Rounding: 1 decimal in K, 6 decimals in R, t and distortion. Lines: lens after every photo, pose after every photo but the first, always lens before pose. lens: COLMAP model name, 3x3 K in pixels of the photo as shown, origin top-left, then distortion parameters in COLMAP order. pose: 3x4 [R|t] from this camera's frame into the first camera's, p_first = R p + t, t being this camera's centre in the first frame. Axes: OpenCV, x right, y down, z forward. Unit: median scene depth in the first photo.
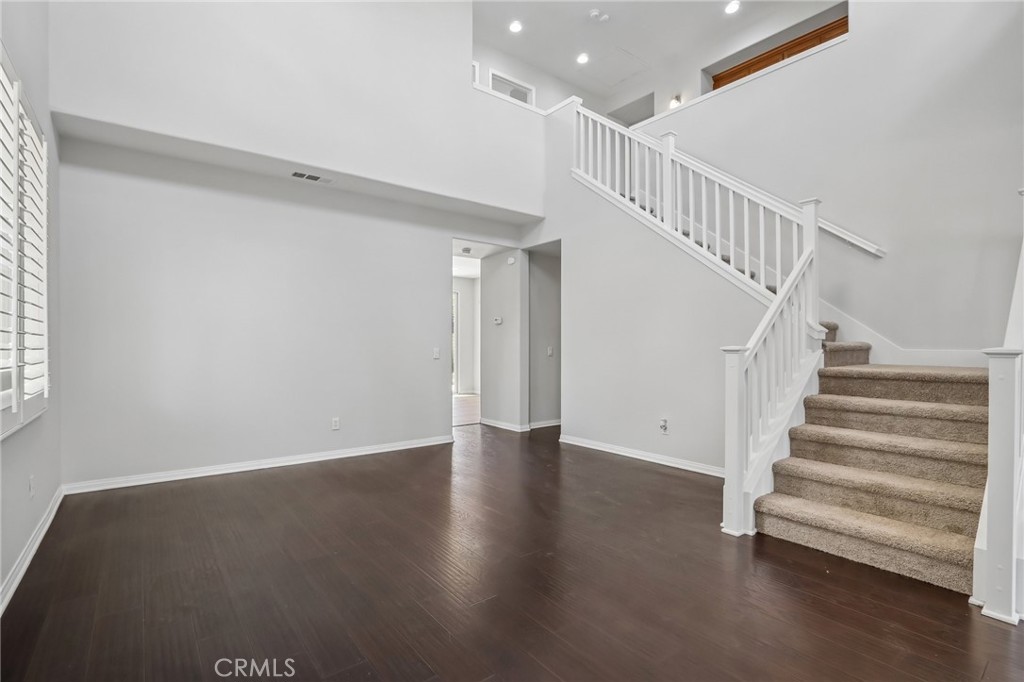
lens RADIAL K [[477.3, 0, 509.2], [0, 477.3, 348.4], [0, 0, 1]] dist [-0.027167, 0.007710]
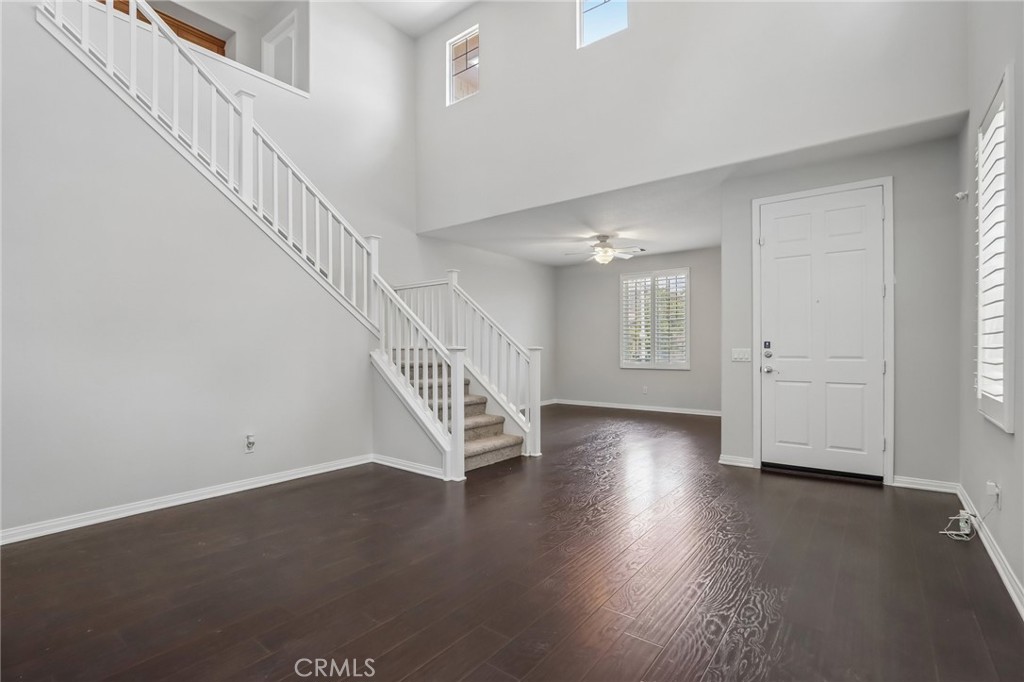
lens RADIAL K [[477.3, 0, 509.2], [0, 477.3, 348.4], [0, 0, 1]] dist [-0.027167, 0.007710]
pose [[-0.235915, -0.007016, 0.971748, -0.906144], [0.009001, 0.999915, 0.009405, -0.010333], [-0.971732, 0.010966, -0.235832, 1.155372]]
